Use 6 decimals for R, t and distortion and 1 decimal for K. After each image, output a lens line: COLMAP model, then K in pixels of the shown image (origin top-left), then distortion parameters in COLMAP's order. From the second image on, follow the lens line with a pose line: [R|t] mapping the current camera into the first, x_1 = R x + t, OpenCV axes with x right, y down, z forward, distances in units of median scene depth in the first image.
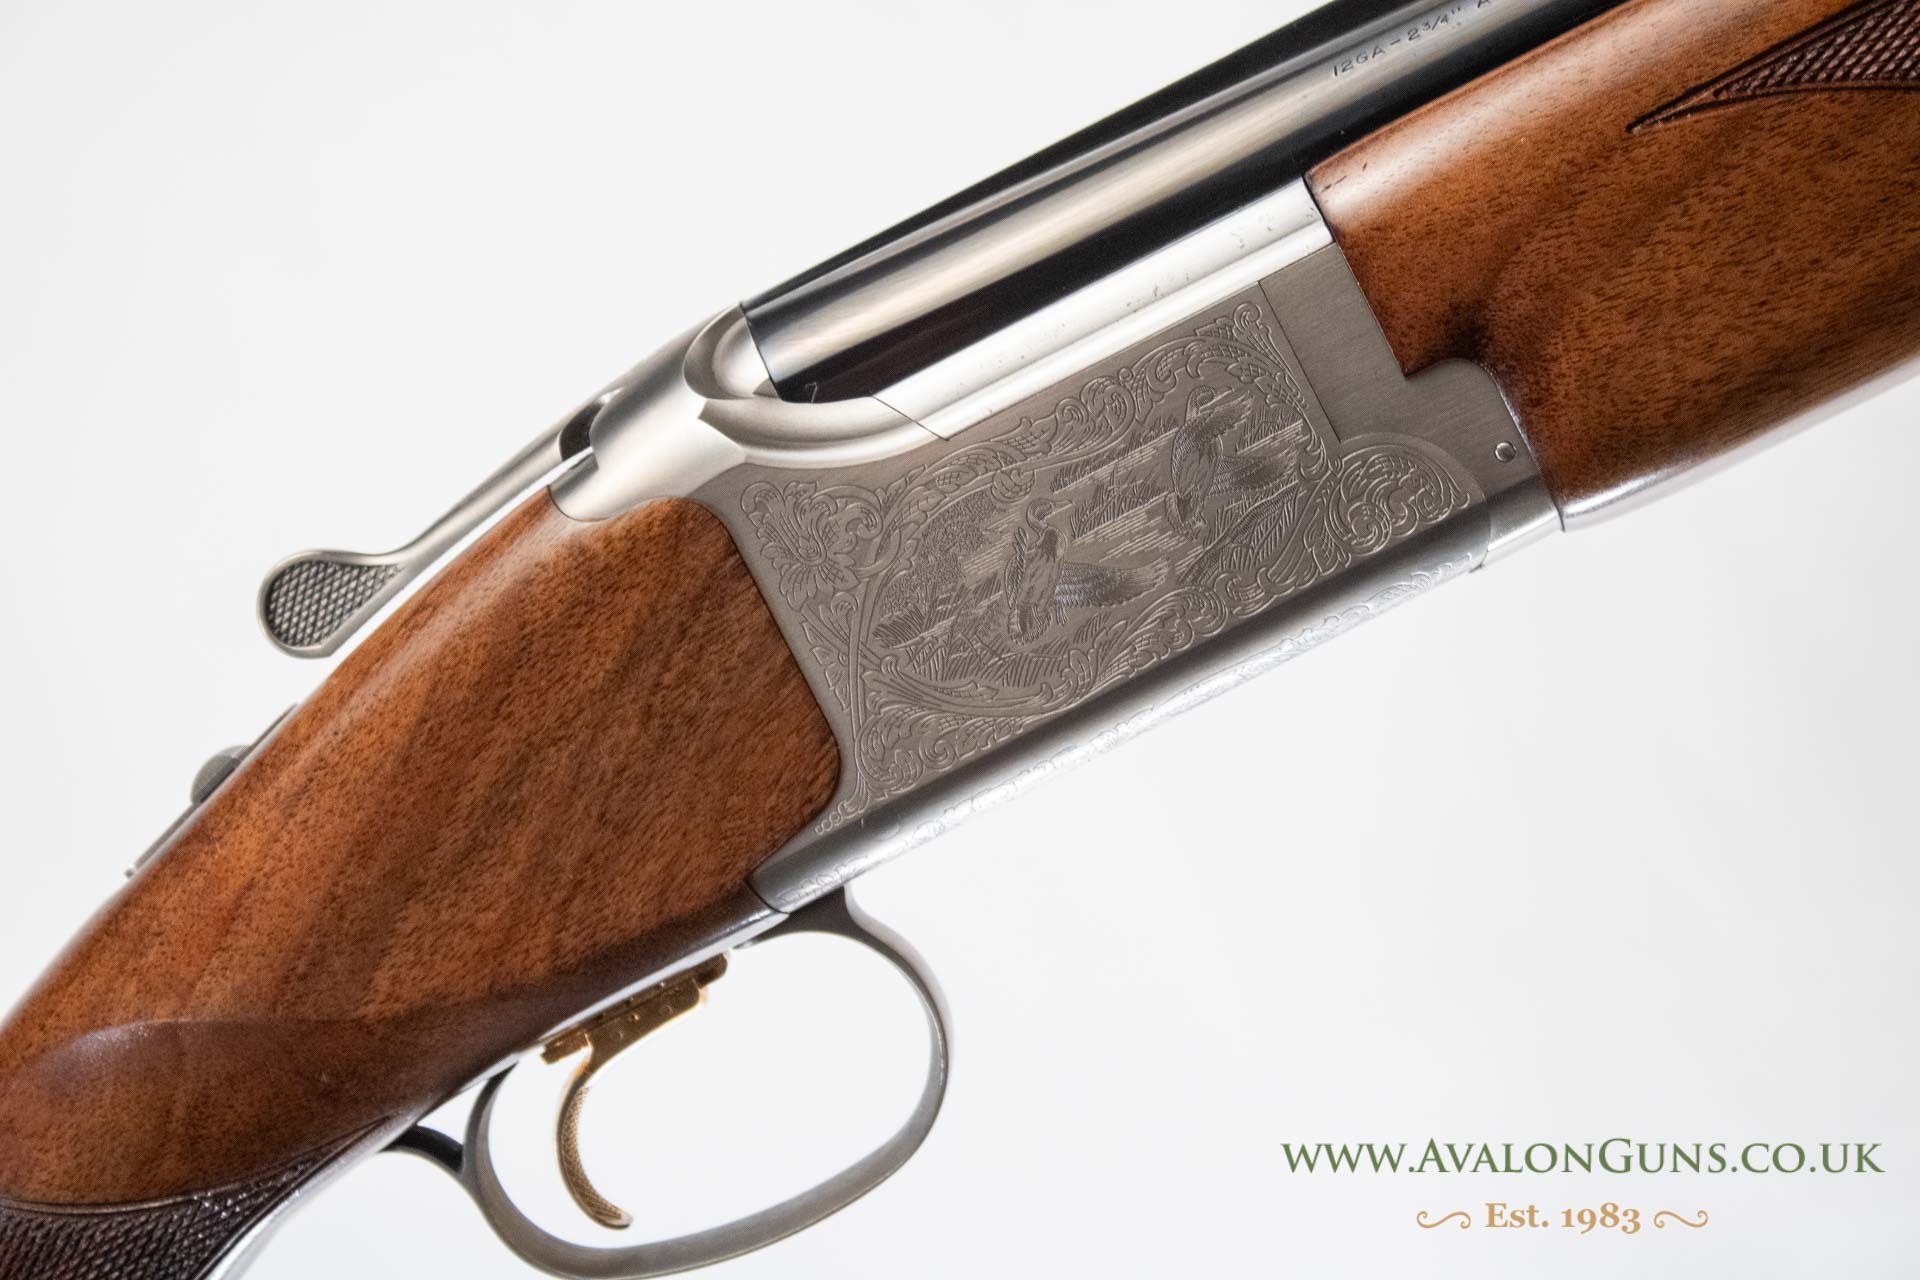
lens RADIAL K [[4882.2, 0, 959.1], [0, 4882.2, 637.7], [0, 0, 1]] dist [0.150063, 0.000000]
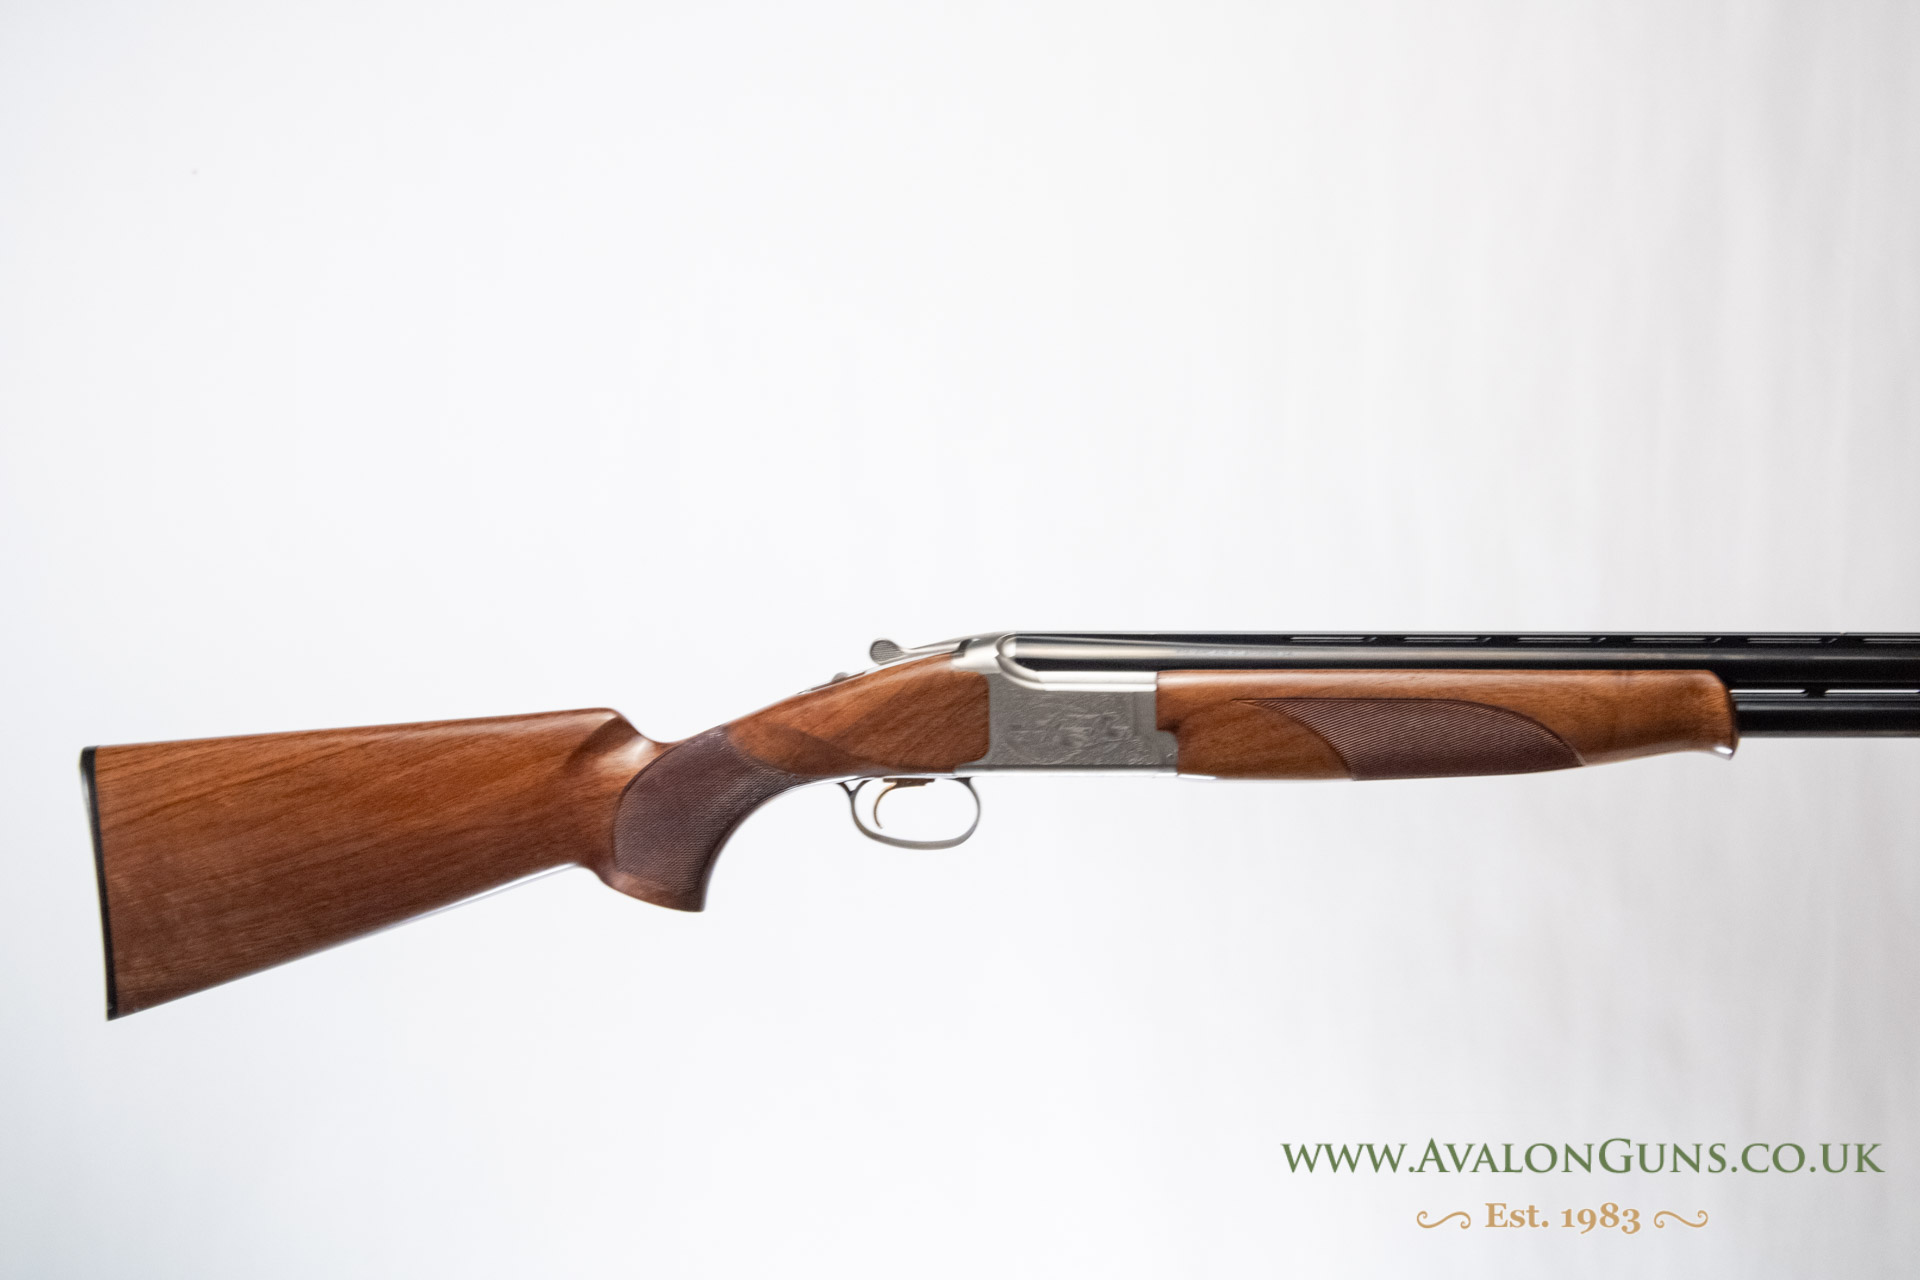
lens RADIAL K [[4757.9, 0, 959.6], [0, 4757.9, 640.9], [0, 0, 1]] dist [0.085248, 0.000000]
pose [[0.893729, 0.448521, -0.008822, -0.050031], [-0.447730, 0.893038, 0.044954, -0.218087], [0.028041, -0.036227, 0.998950, -2.858009]]
